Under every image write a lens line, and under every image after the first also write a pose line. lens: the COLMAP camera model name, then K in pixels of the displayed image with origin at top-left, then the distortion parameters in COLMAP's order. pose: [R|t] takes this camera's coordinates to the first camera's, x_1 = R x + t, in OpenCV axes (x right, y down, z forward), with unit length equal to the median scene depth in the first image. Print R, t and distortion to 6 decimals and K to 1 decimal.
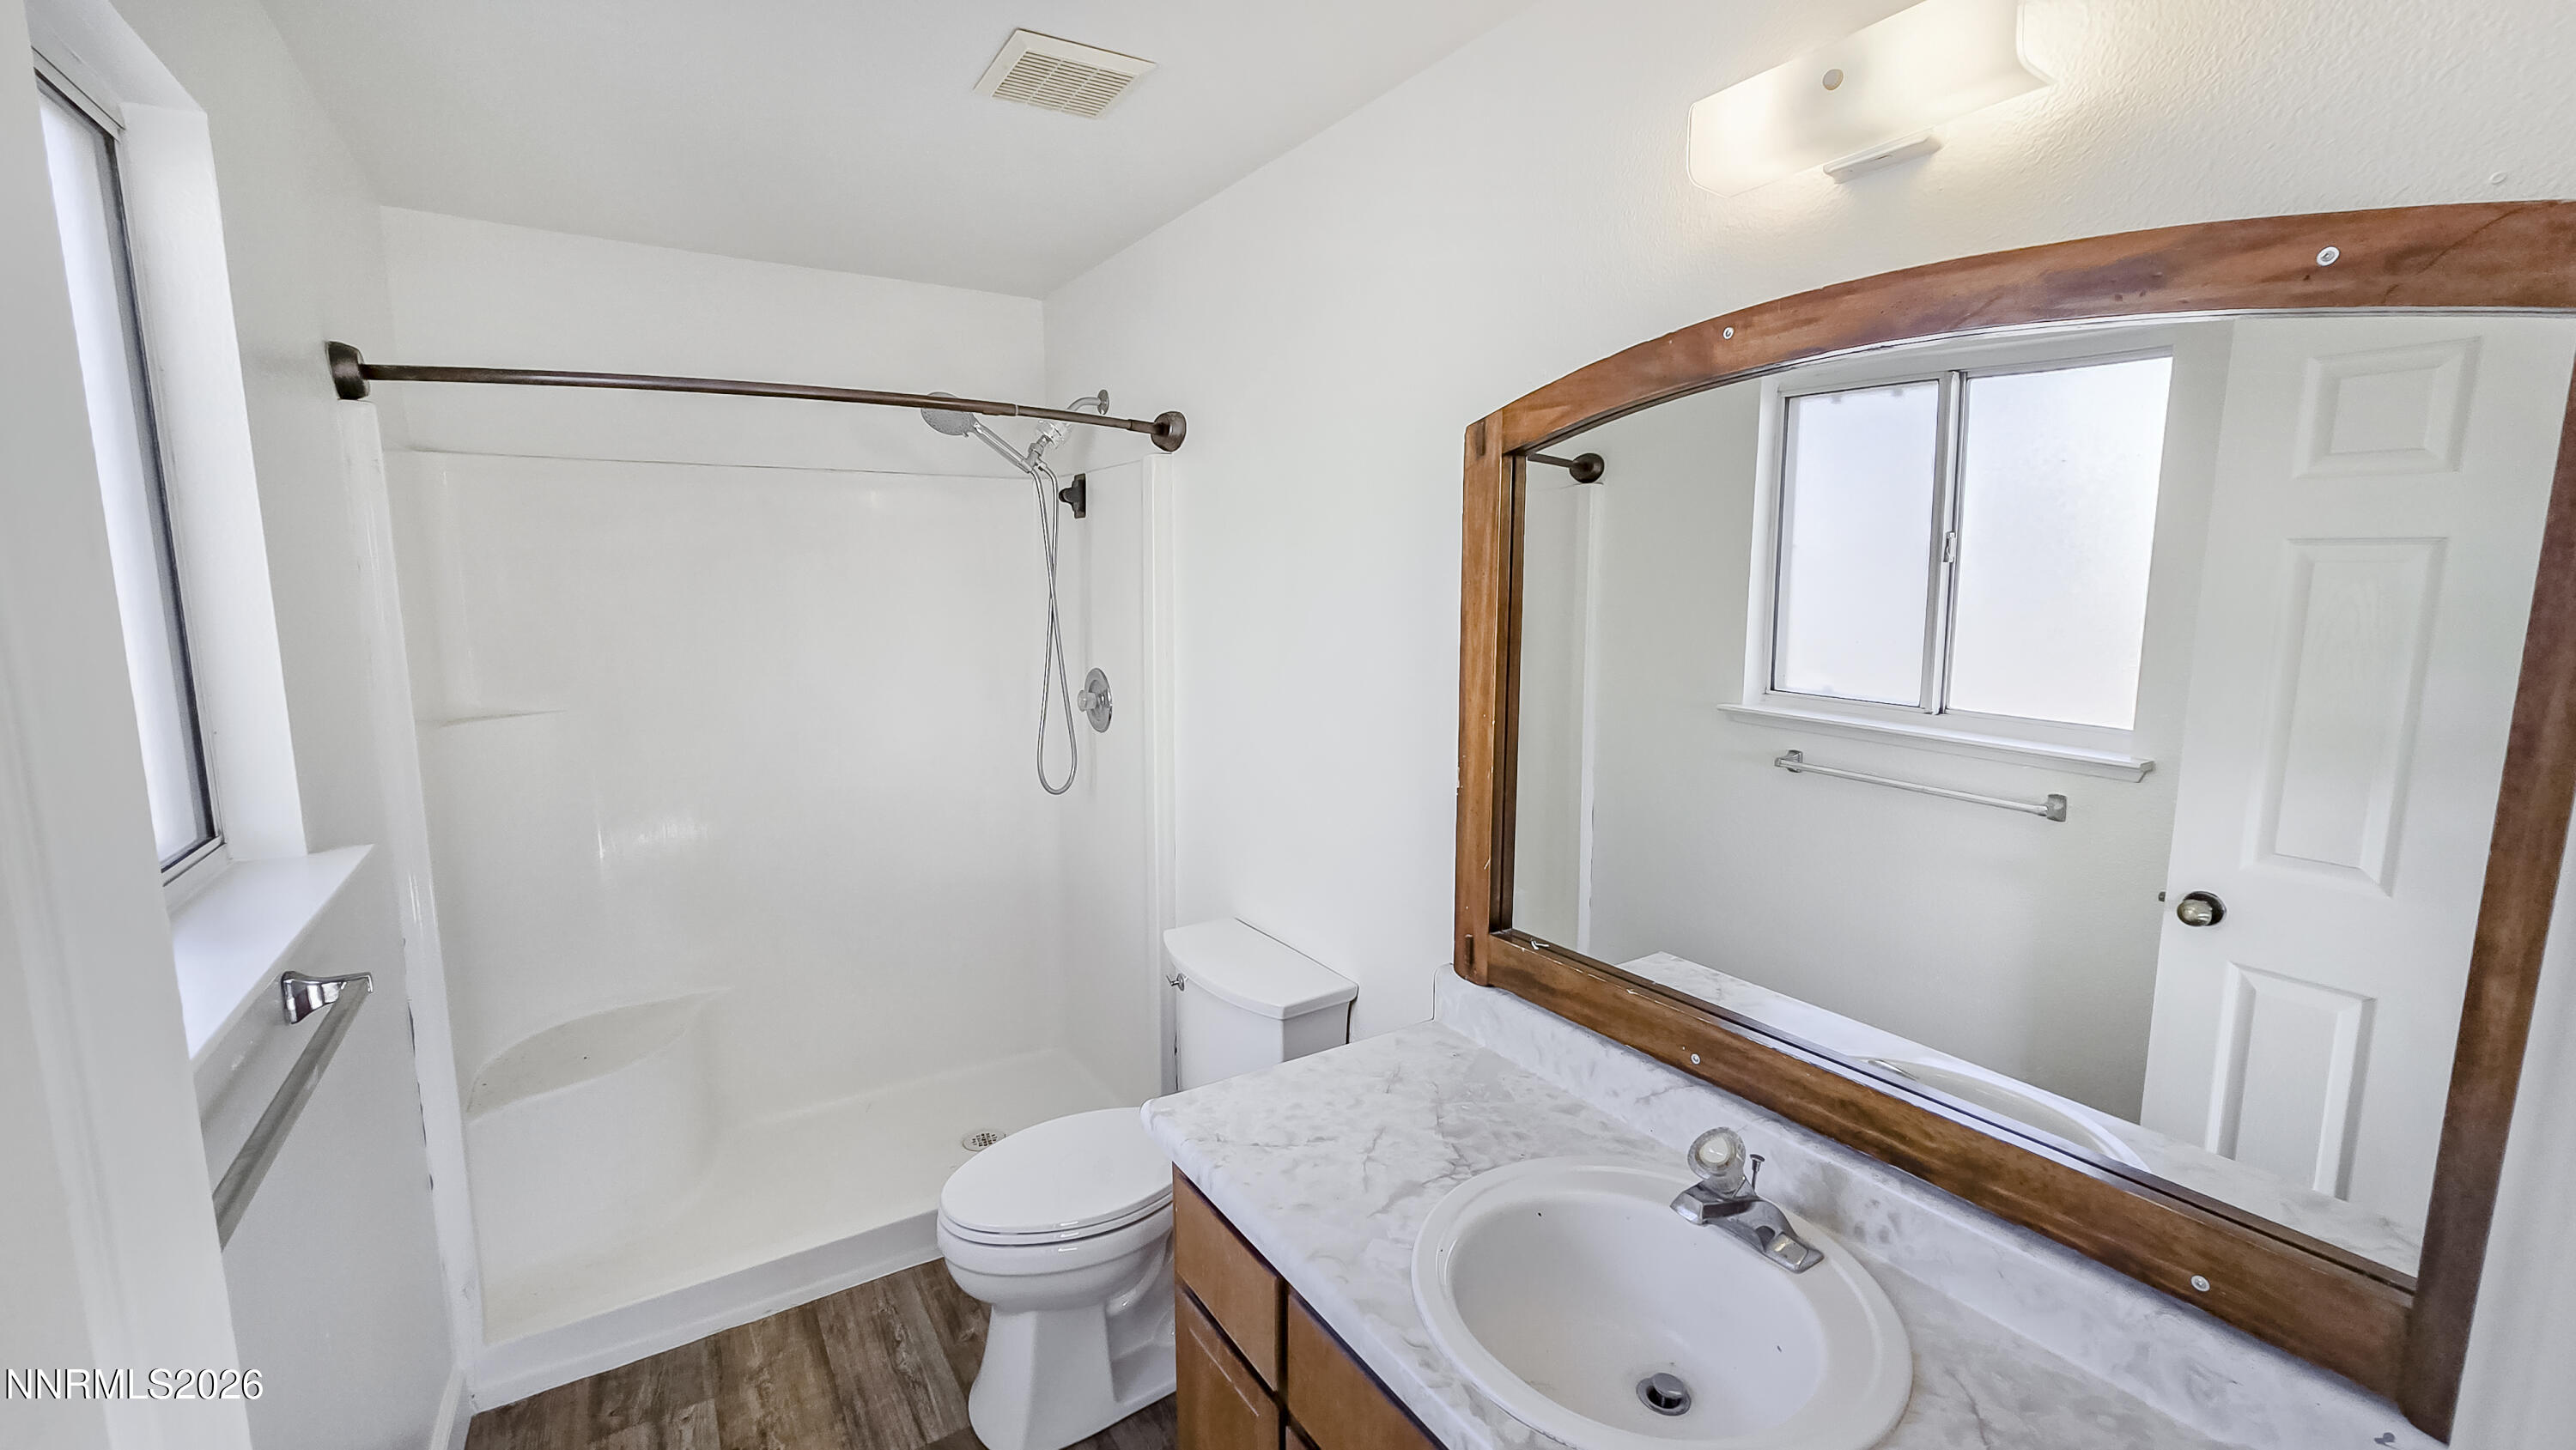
lens RADIAL K [[1102.0, 0, 1263.6], [0, 1102.0, 727.3], [0, 0, 1]] dist [-0.000637, 0.002141]
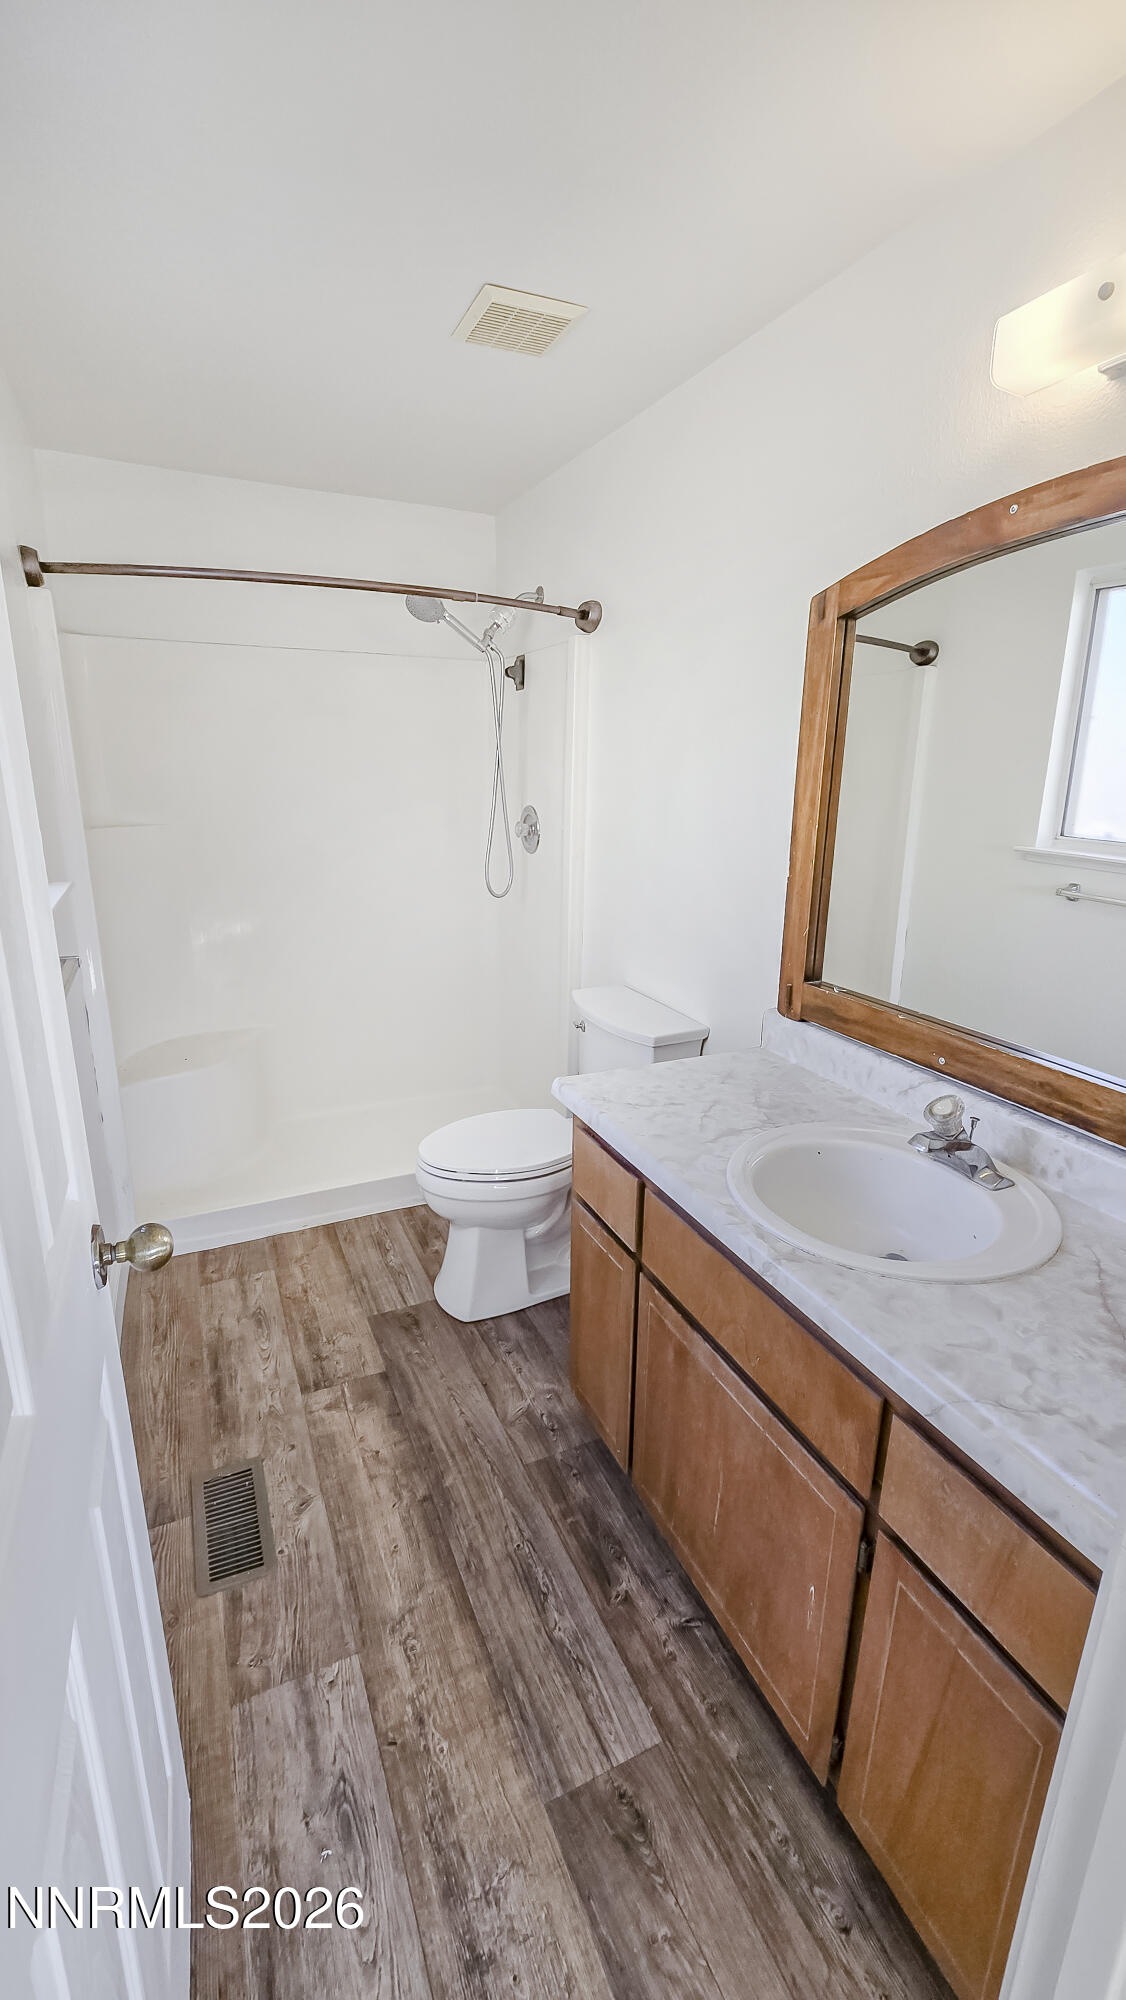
lens RADIAL K [[855.7, 0, 547.3], [0, 855.7, 1001.9], [0, 0, 1]] dist [-0.000637, 0.002141]
pose [[0.991696, 0.046529, -0.119893, 0.013163], [-0.029770, 0.989991, 0.137956, 0.071673], [0.125112, -0.133241, 0.983155, -0.109934]]
